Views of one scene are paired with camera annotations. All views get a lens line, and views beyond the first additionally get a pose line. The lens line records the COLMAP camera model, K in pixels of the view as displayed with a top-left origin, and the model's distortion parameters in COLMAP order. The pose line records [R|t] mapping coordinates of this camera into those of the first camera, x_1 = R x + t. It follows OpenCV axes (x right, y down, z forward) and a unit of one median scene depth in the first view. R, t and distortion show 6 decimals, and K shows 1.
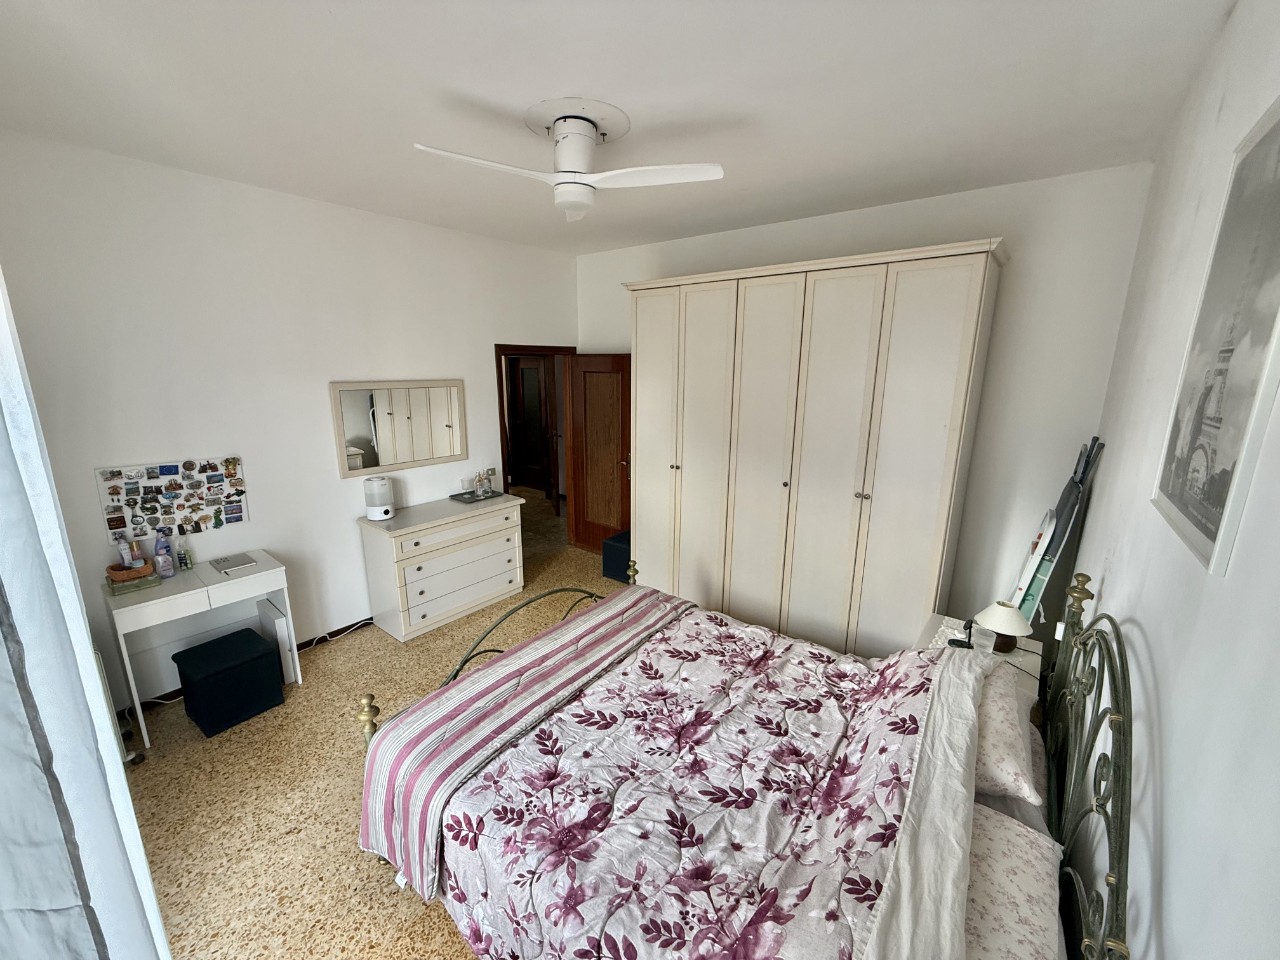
lens RADIAL K [[507.2, 0, 637.8], [0, 507.2, 479.3], [0, 0, 1]] dist [-0.000368, -0.000018]
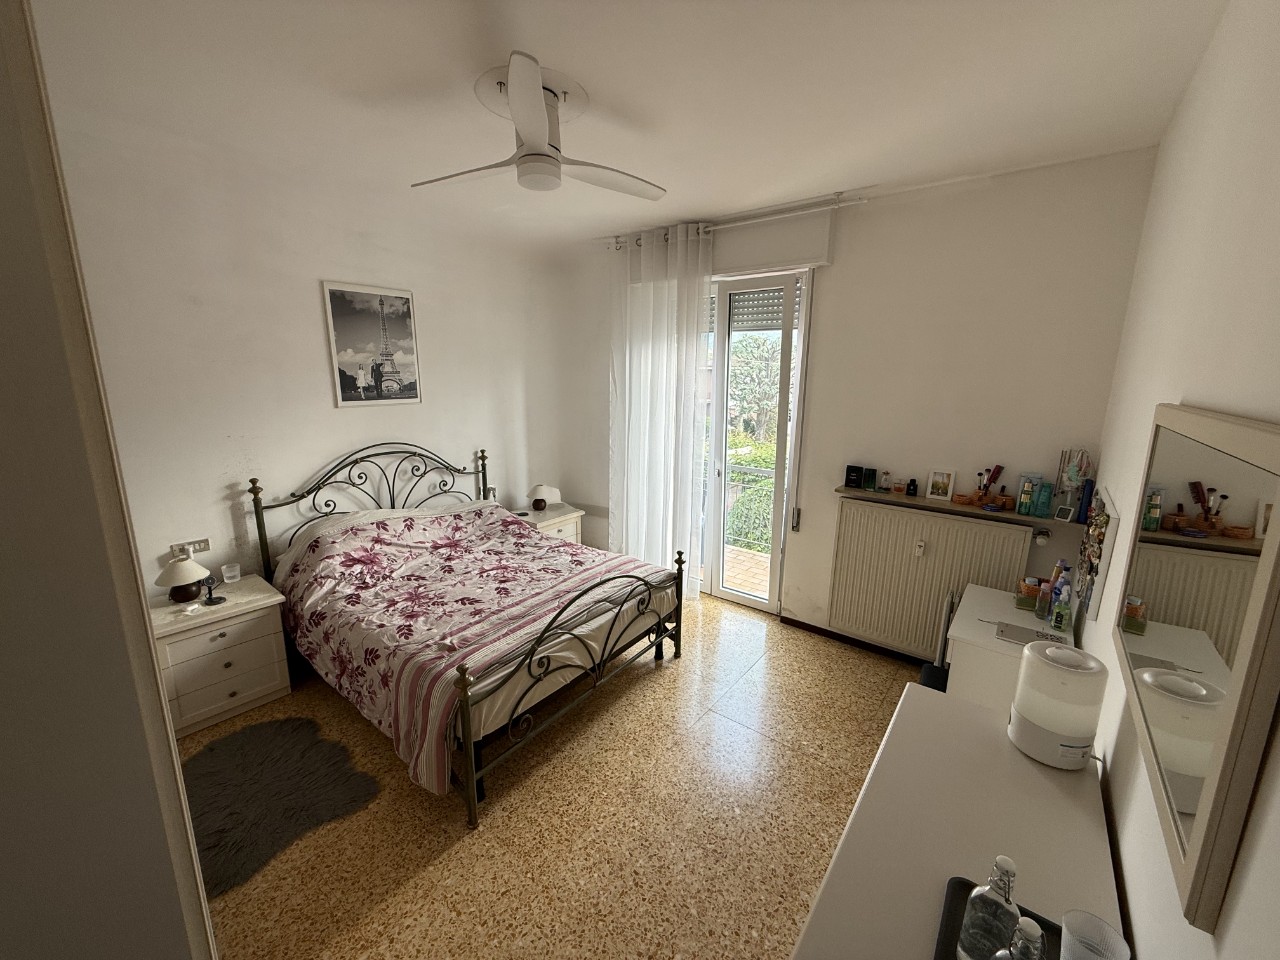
lens RADIAL K [[507.2, 0, 637.8], [0, 507.2, 479.3], [0, 0, 1]] dist [-0.000368, -0.000018]
pose [[-0.999920, -0.006494, -0.010891, -0.355581], [-0.010426, 0.909882, 0.414735, -0.498776], [0.007217, 0.414815, -0.909877, 2.430512]]
